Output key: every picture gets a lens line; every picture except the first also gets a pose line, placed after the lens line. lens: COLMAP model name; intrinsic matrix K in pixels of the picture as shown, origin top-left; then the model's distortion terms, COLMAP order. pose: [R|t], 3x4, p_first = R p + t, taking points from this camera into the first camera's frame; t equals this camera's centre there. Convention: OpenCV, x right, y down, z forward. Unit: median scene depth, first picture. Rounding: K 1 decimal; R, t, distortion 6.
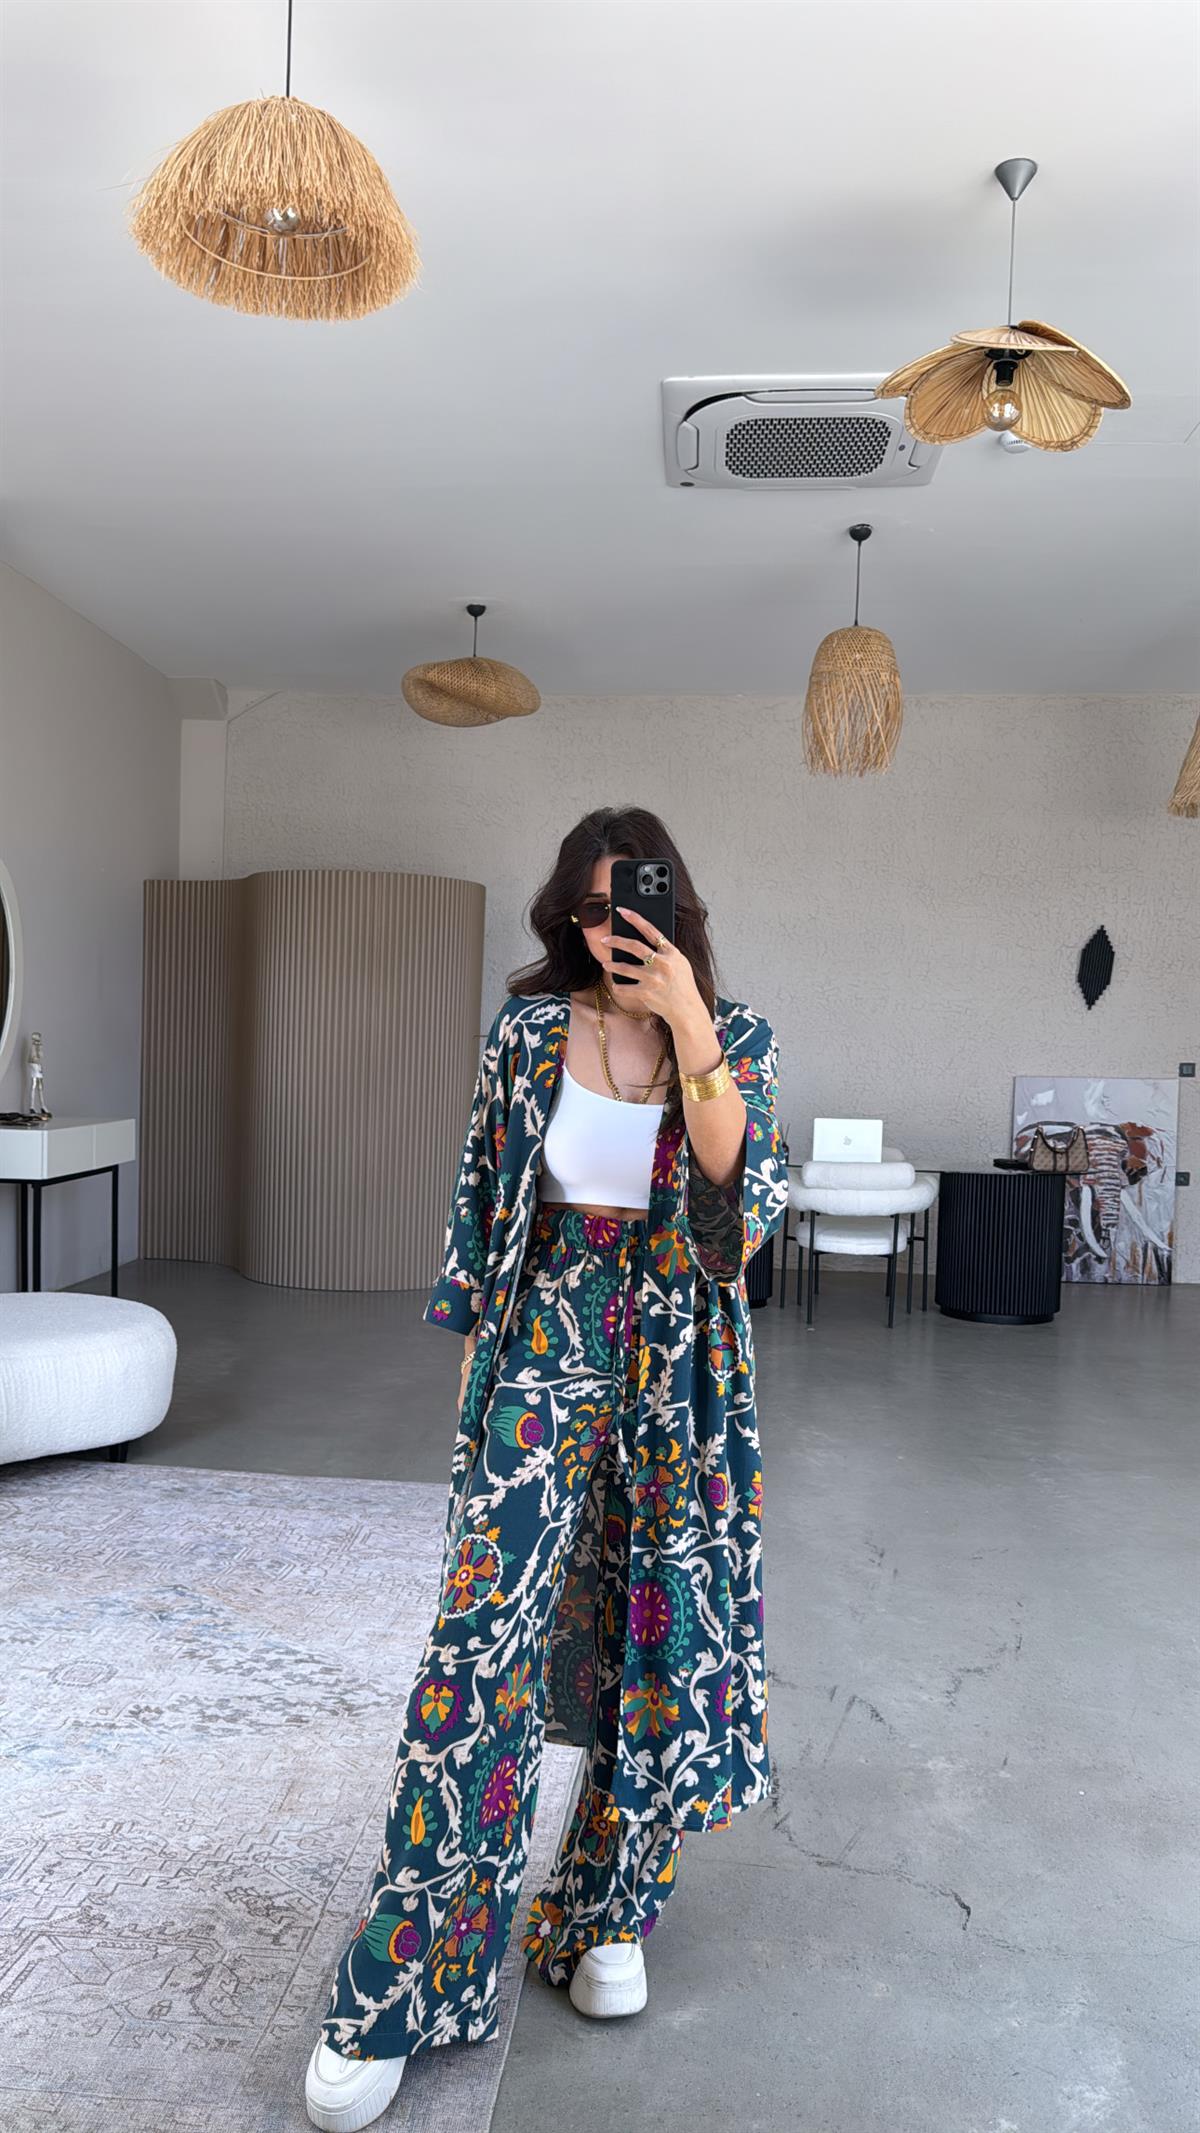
lens RADIAL K [[1635.3, 0, 587.8], [0, 1635.3, 1071.8], [0, 0, 1]] dist [0.000896, -0.016736]
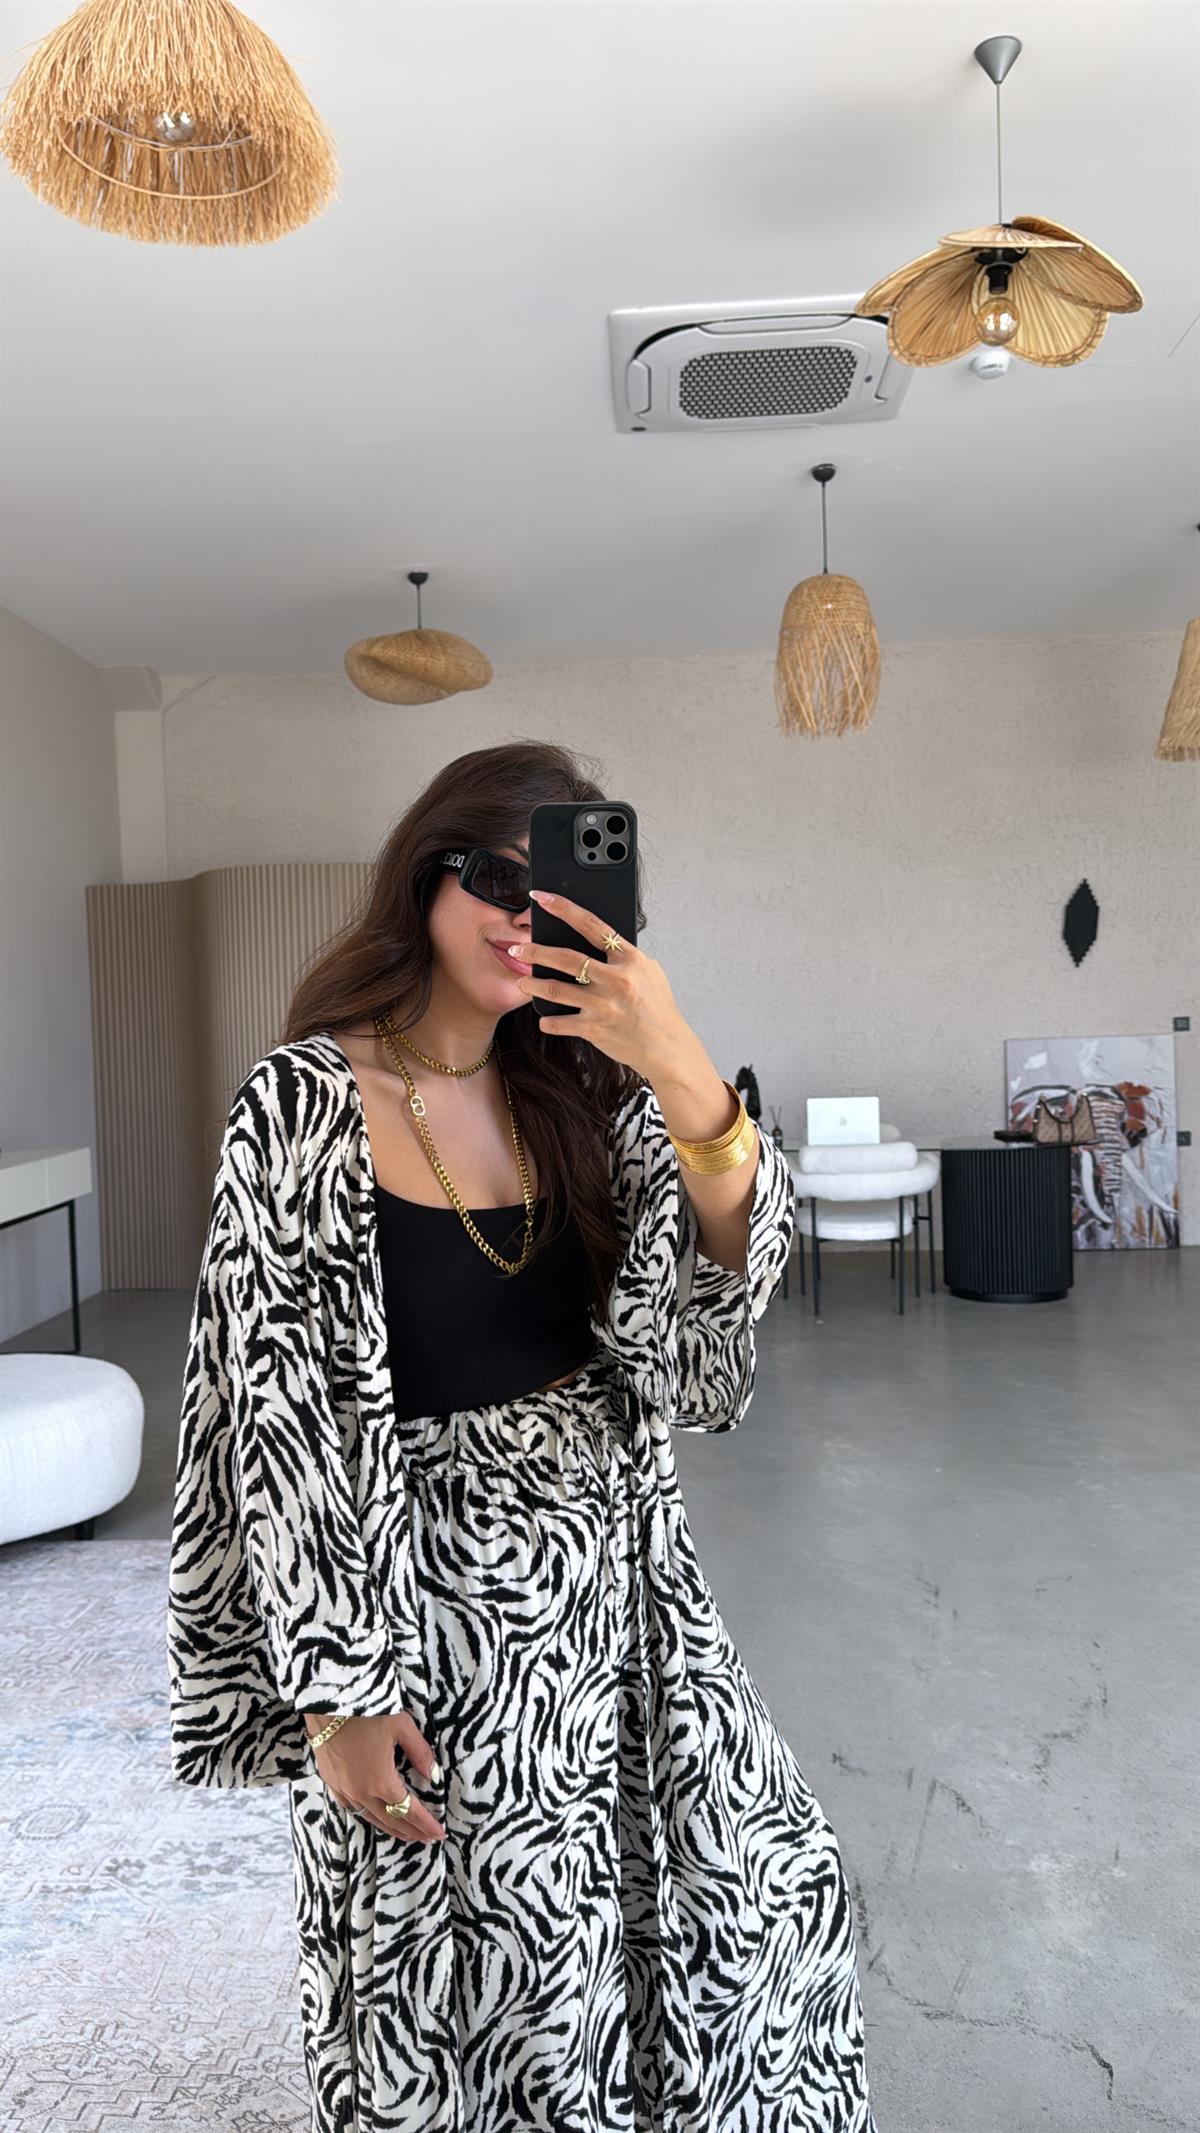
lens RADIAL K [[1573.7, 0, 609.9], [0, 1573.7, 1091.3], [0, 0, 1]] dist [0.008769, -0.089564]
pose [[0.997573, -0.057695, 0.038980, -0.021405], [0.056336, 0.997794, 0.035107, -0.026975], [-0.040920, -0.032825, 0.998623, 0.160443]]
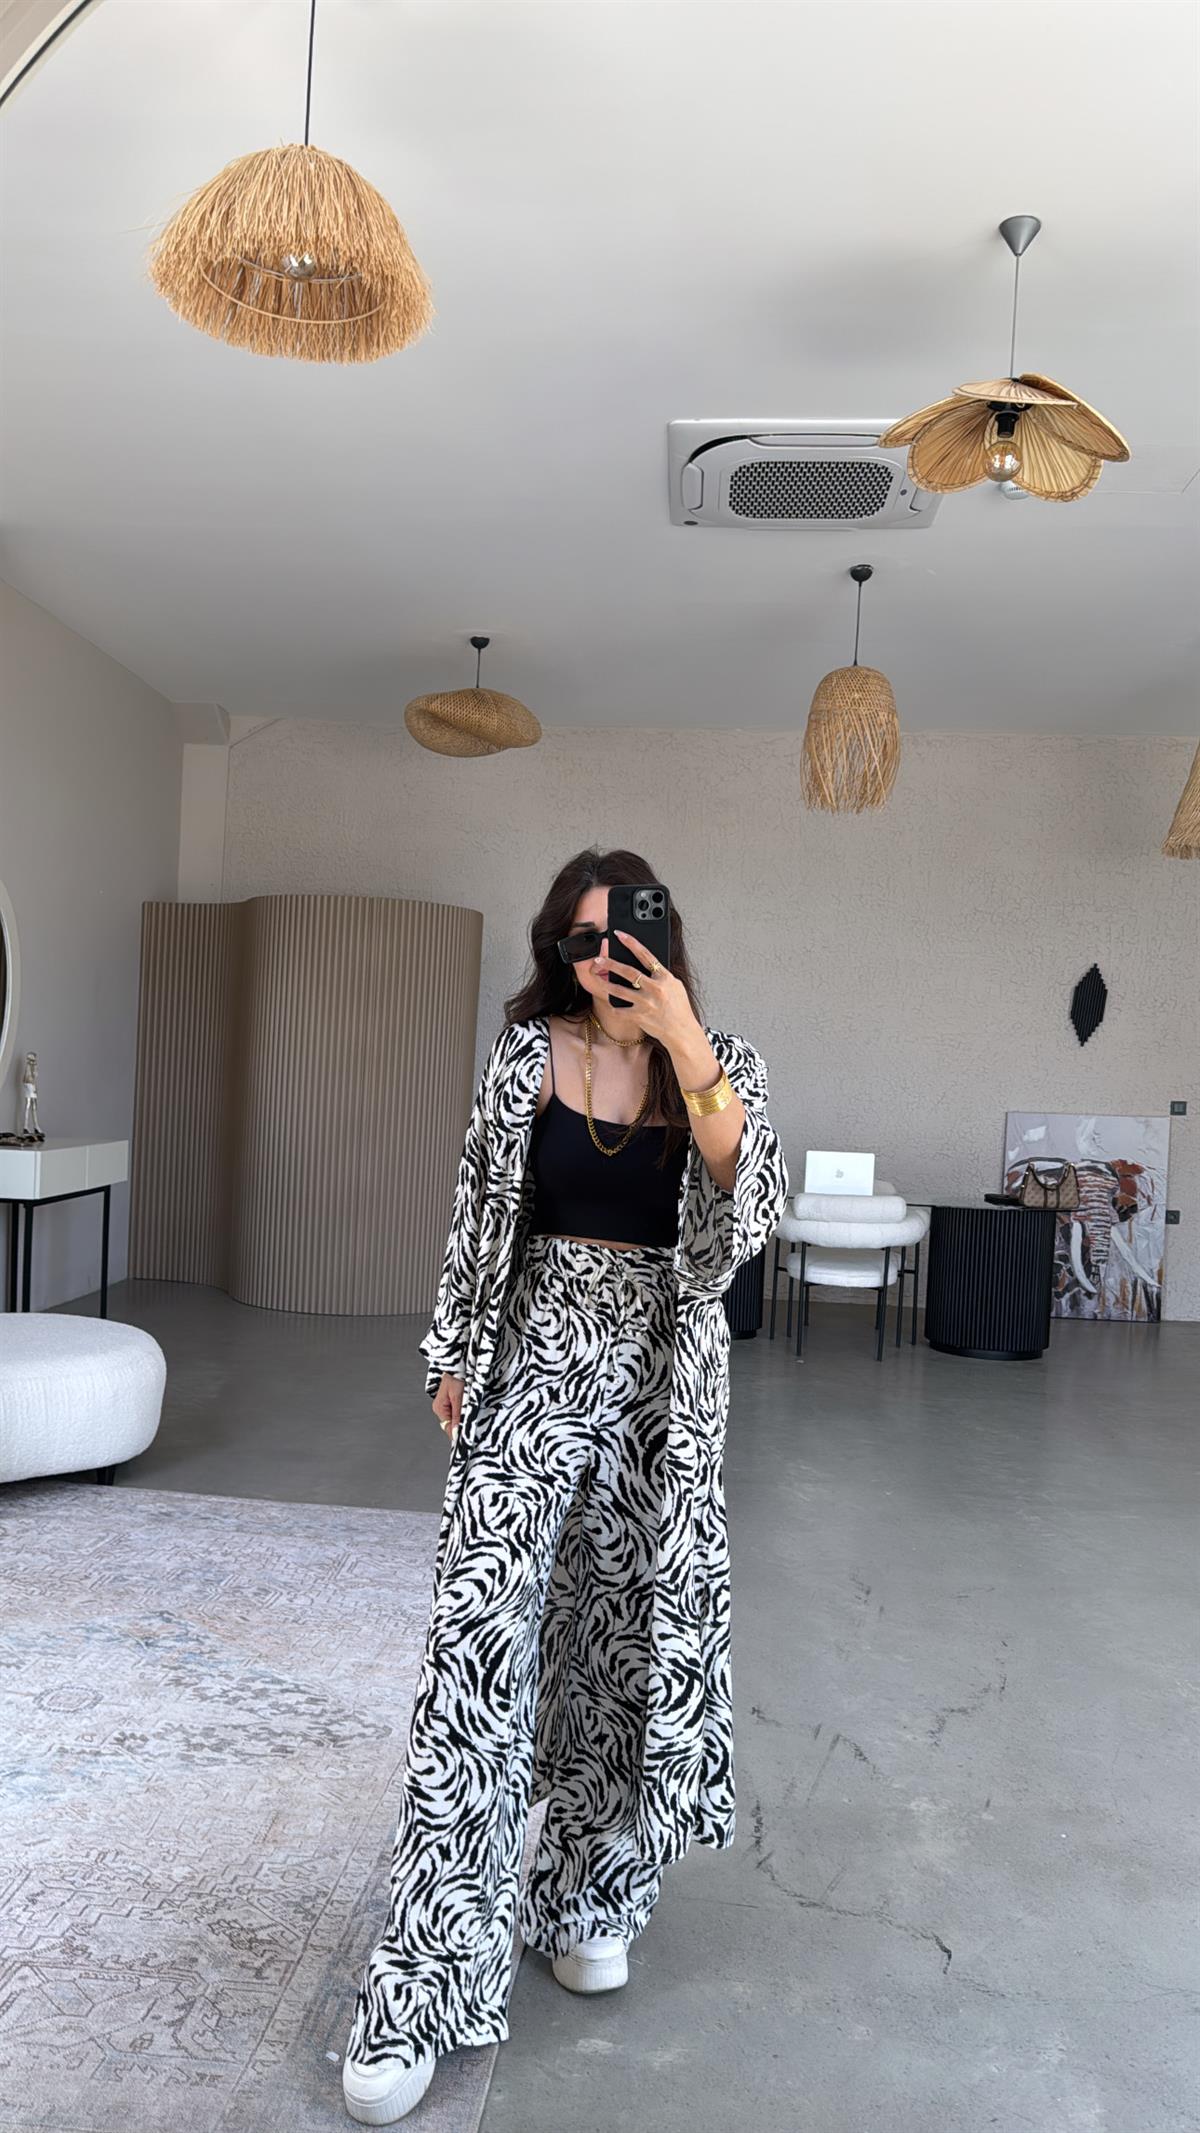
lens RADIAL K [[1639.9, 0, 589.3], [0, 1639.9, 1059.3], [0, 0, 1]] dist [-0.004990, -0.005750]
pose [[0.999826, 0.017854, 0.005455, -0.002422], [-0.017739, 0.999637, -0.020294, -0.008306], [-0.005816, 0.020194, 0.999779, -0.010735]]
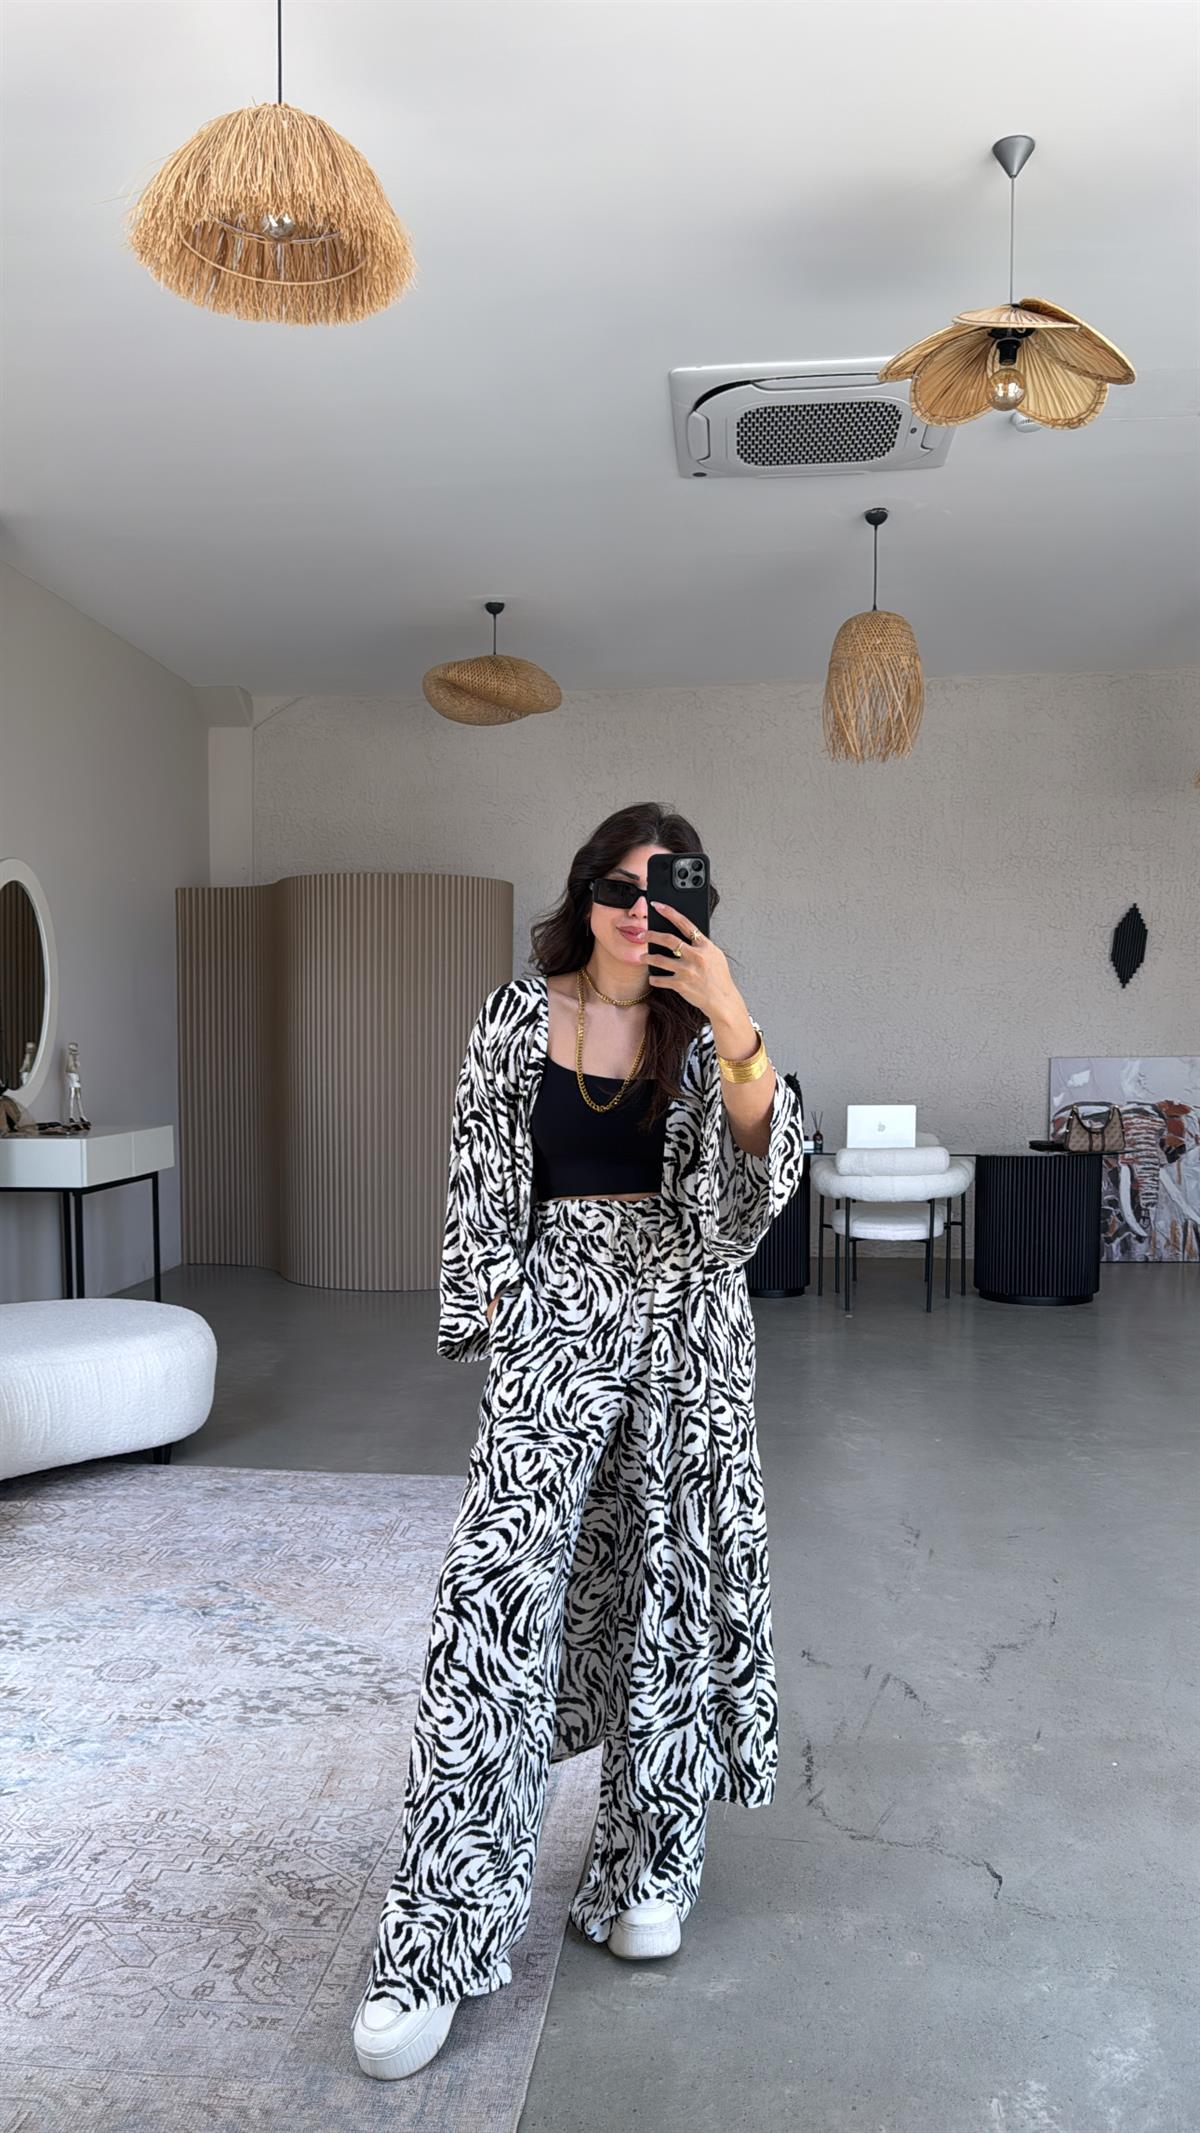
lens RADIAL K [[1640.6, 0, 603.1], [0, 1640.6, 1082.7], [0, 0, 1]] dist [-0.001898, -0.013799]
pose [[0.999403, -0.029019, -0.018762, 0.015306], [0.029174, 0.999542, 0.008083, 0.003776], [0.018519, -0.008625, 0.999791, -0.009745]]
